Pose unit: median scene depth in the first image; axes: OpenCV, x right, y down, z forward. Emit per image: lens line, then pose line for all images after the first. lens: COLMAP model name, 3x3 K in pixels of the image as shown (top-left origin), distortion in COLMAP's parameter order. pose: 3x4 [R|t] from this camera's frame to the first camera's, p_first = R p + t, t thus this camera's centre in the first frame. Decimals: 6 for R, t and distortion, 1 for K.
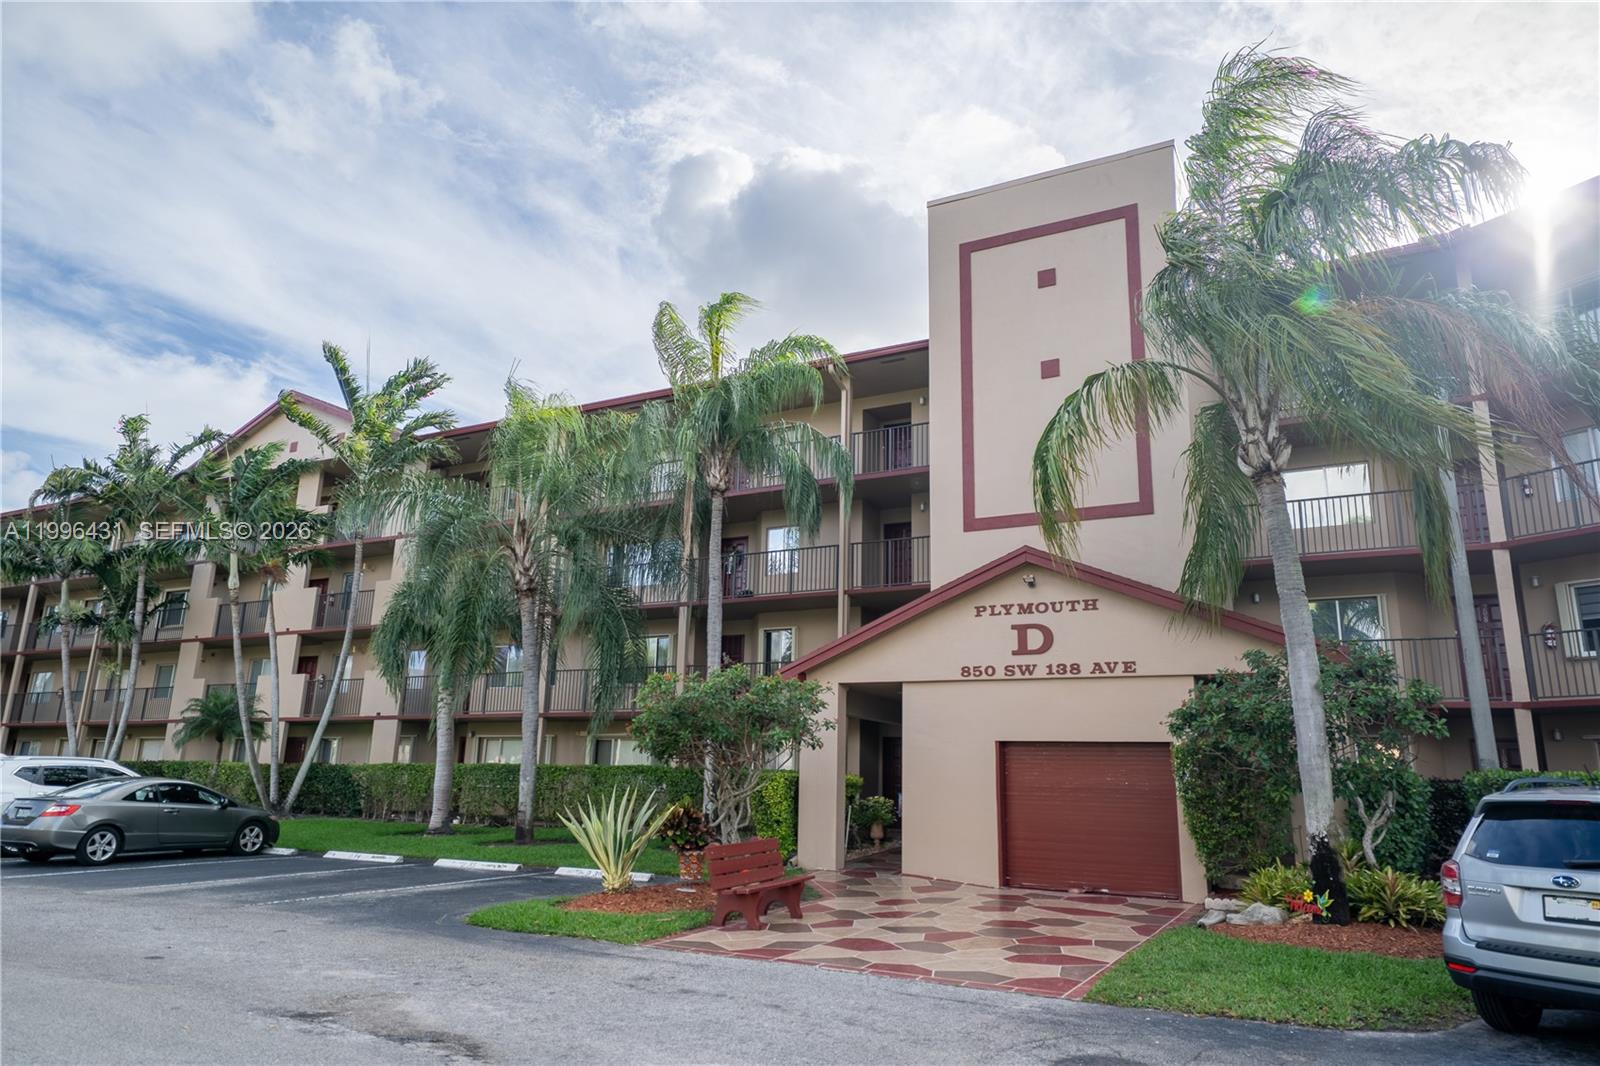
lens RADIAL K [[1049.7, 0, 800.0], [0, 1049.7, 533.0], [0, 0, 1]] dist [0.029416, -0.000649]
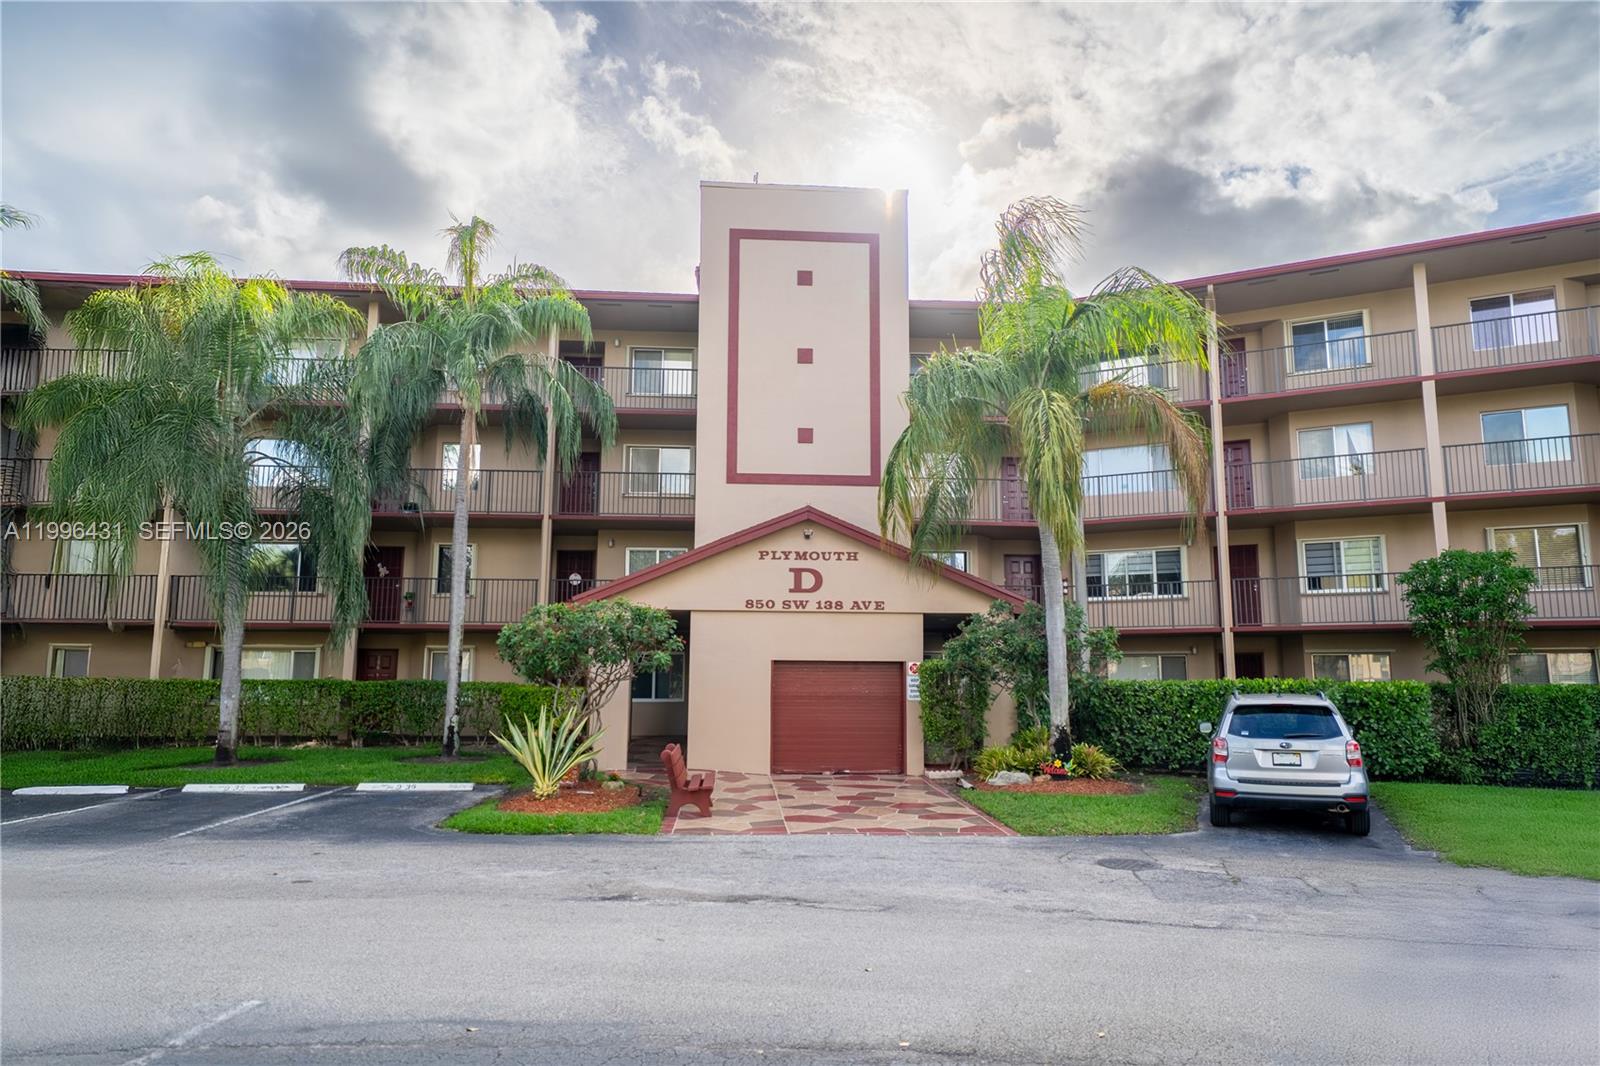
lens RADIAL K [[1049.7, 0, 800.0], [0, 1049.7, 533.0], [0, 0, 1]] dist [0.029416, -0.000649]
pose [[0.846437, 0.060922, 0.528992, -0.447770], [-0.110915, 0.991815, 0.063252, -0.033432], [-0.520809, -0.112212, 0.846266, -0.051112]]
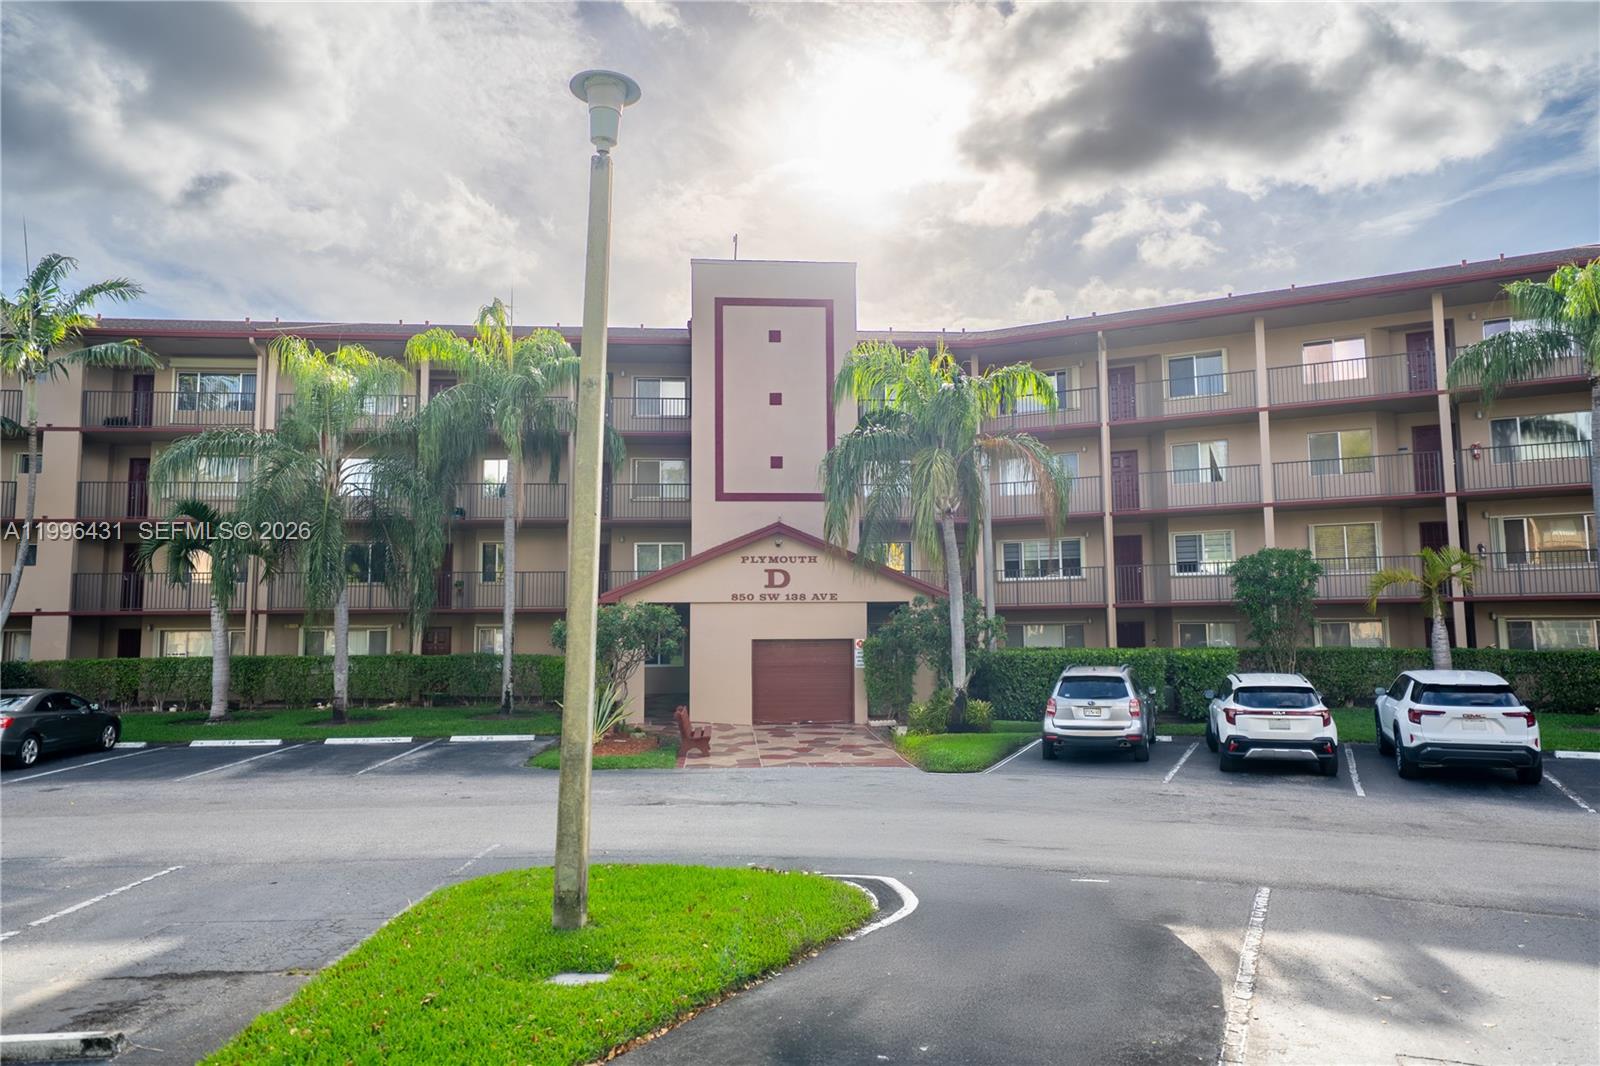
lens RADIAL K [[1049.7, 0, 800.0], [0, 1049.7, 533.0], [0, 0, 1]] dist [0.029416, -0.000649]
pose [[0.840679, 0.022337, 0.541073, -0.636506], [-0.100143, 0.988329, 0.114793, -0.160789], [-0.532194, -0.150689, 0.833104, -0.377808]]
